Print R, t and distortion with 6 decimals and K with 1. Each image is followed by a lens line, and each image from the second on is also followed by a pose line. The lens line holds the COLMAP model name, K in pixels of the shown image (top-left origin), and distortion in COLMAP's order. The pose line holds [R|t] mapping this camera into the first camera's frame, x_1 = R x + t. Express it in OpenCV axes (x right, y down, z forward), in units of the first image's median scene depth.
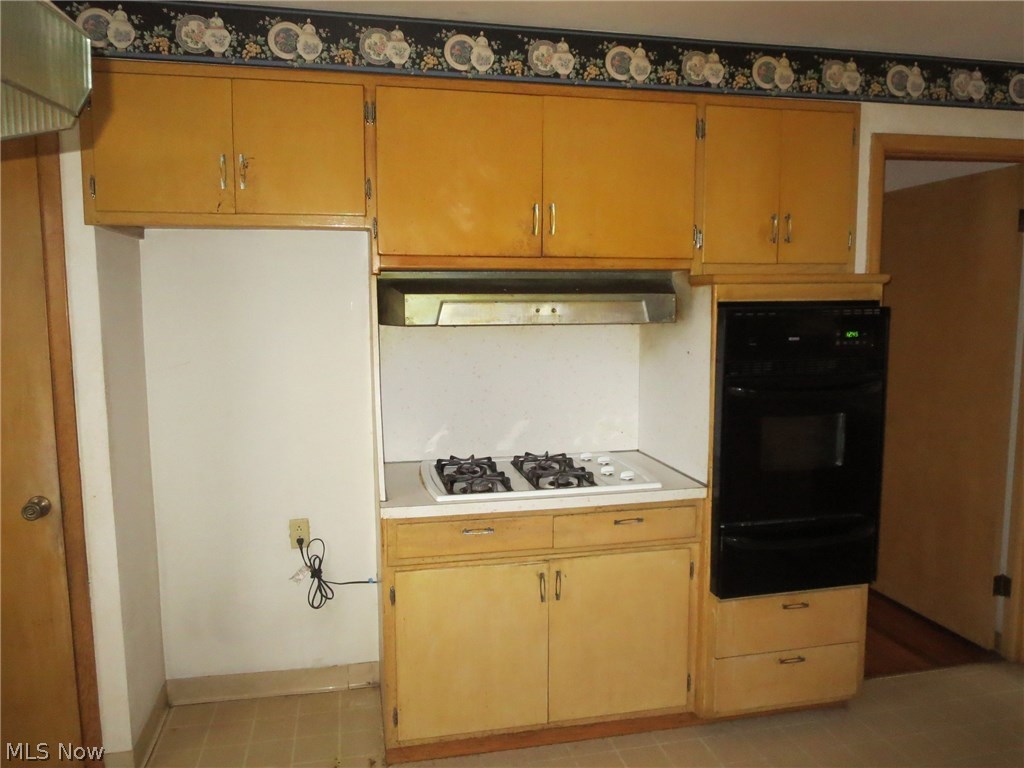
lens RADIAL K [[810.8, 0, 512.0], [0, 810.8, 384.0], [0, 0, 1]] dist [-0.027624, -0.005054]
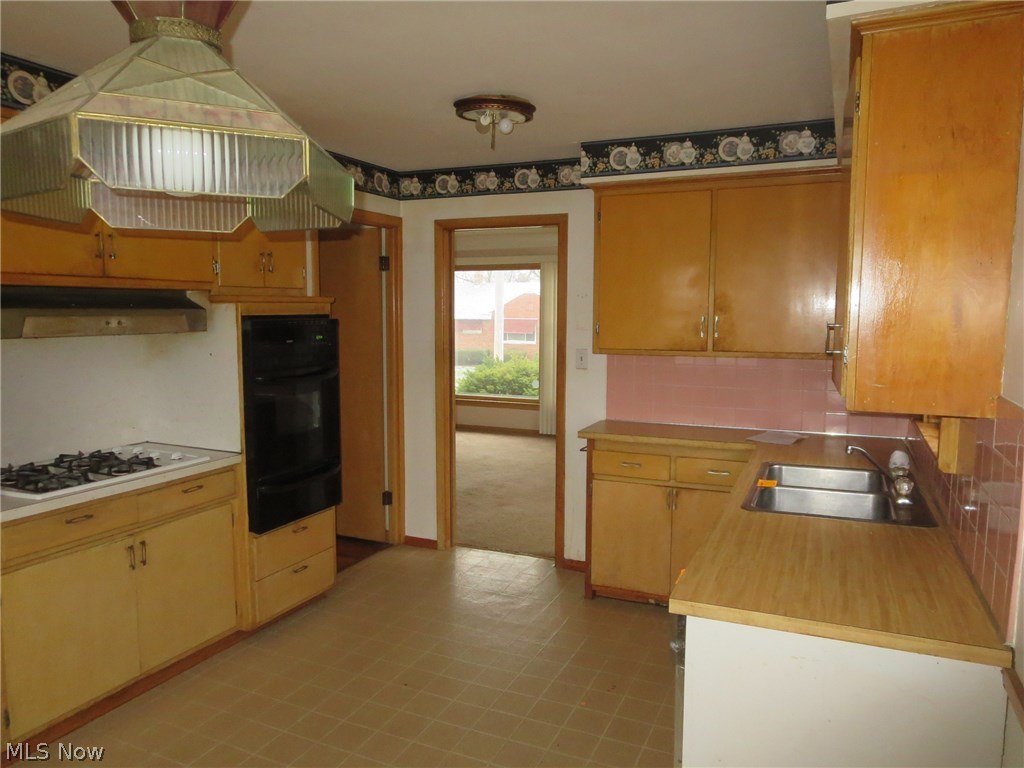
lens RADIAL K [[750.9, 0, 512.0], [0, 750.9, 384.0], [0, 0, 1]] dist [-0.005891, -0.010159]
pose [[0.601702, -0.072901, 0.795387, -0.466298], [0.083527, 0.996109, 0.028111, 0.014761], [-0.794341, 0.049522, 0.605450, -0.108045]]
